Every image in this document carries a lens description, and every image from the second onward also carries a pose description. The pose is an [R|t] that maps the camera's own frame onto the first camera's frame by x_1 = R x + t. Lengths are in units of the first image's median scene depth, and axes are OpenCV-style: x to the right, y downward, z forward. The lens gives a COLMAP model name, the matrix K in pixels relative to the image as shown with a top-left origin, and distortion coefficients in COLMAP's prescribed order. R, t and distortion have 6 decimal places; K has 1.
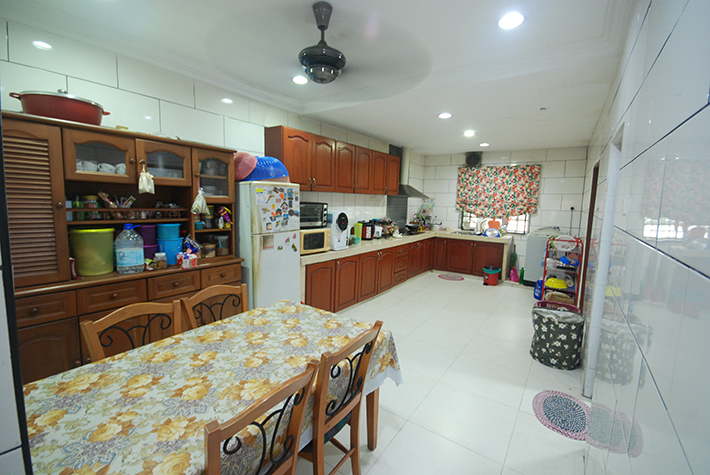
lens RADIAL K [[315.8, 0, 352.6], [0, 315.8, 237.5], [0, 0, 1]] dist [0.004367, -0.000098]
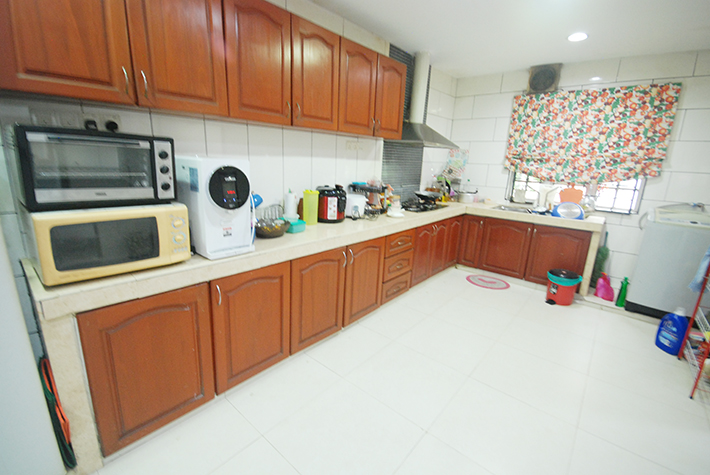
lens RADIAL K [[315.8, 0, 353.3], [0, 315.8, 237.2], [0, 0, 1]] dist [0.004367, -0.000098]
pose [[0.995649, 0.034696, -0.086479, 0.108298], [-0.024208, 0.992538, 0.119506, -0.026537], [0.089980, -0.116893, 0.989060, 0.402255]]
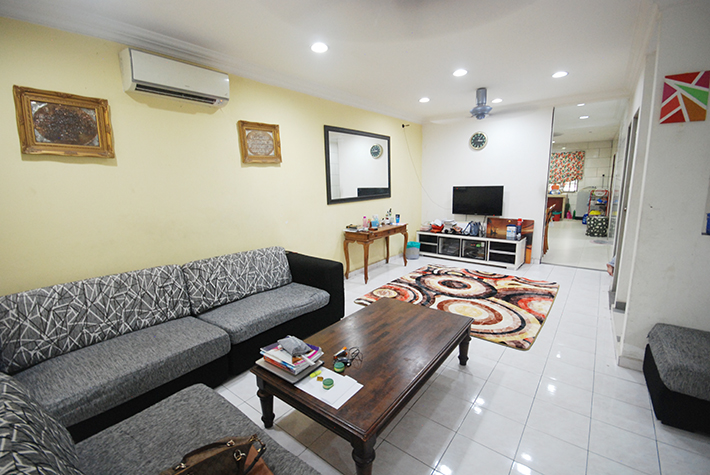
lens RADIAL K [[315.8, 0, 356.3], [0, 315.8, 234.4], [0, 0, 1]] dist [0.004367, -0.000098]
pose [[0.997814, -0.034983, -0.056074, -0.560355], [0.037861, 0.997975, 0.051109, 0.087611], [0.054172, -0.053121, 0.997118, -0.804385]]
